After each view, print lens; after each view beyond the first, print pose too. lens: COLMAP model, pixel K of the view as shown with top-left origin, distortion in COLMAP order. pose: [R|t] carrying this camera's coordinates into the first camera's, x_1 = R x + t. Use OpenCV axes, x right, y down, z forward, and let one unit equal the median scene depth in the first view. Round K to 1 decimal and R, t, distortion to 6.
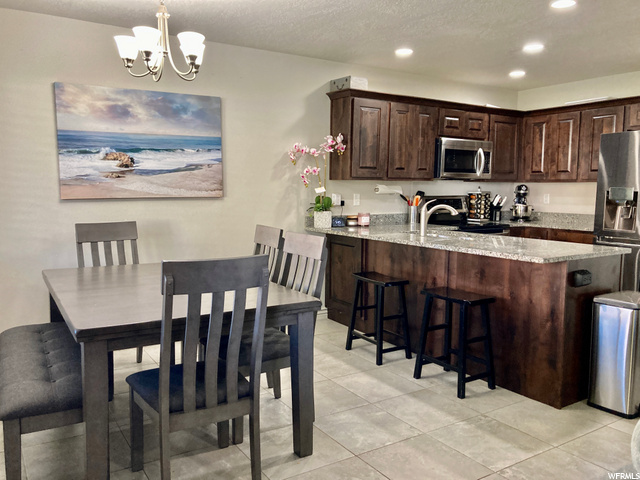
lens RADIAL K [[524.2, 0, 315.9], [0, 524.2, 240.1], [0, 0, 1]] dist [0.025278, -0.033561]
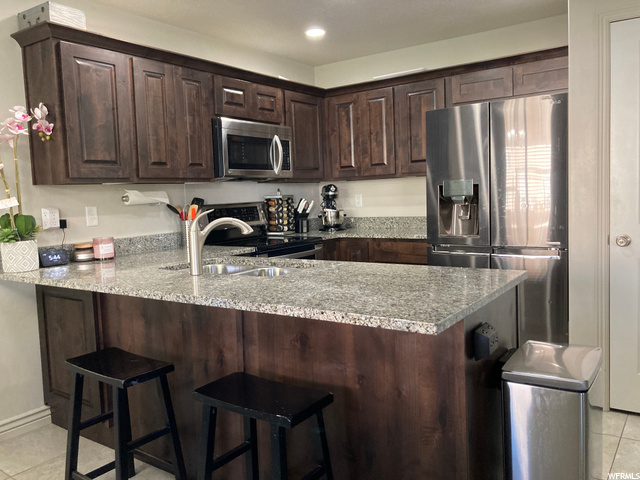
lens RADIAL K [[524.2, 0, 315.9], [0, 524.2, 240.1], [0, 0, 1]] dist [0.025278, -0.033561]
pose [[0.927173, -0.077742, 0.366478, 0.091675], [0.084763, 0.996396, -0.003079, -0.024837], [-0.364918, 0.033918, 0.930422, 0.325631]]
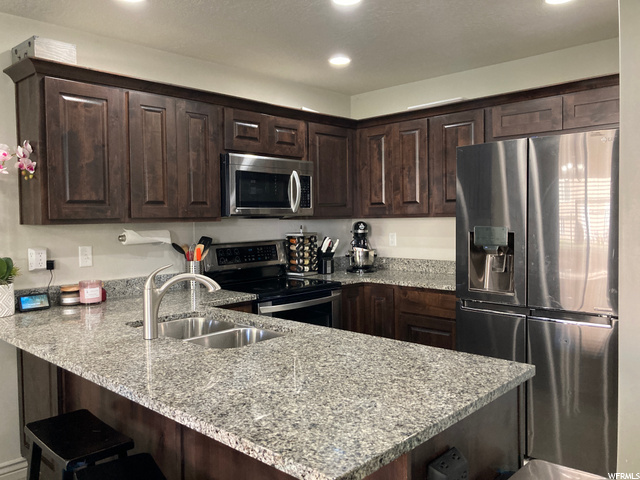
lens RADIAL K [[524.2, 0, 315.9], [0, 524.2, 240.1], [0, 0, 1]] dist [0.025278, -0.033561]
pose [[0.971279, -0.033217, 0.235615, 0.186457], [0.046720, 0.997556, -0.051960, -0.051830], [-0.233313, 0.061476, 0.970456, 0.363223]]
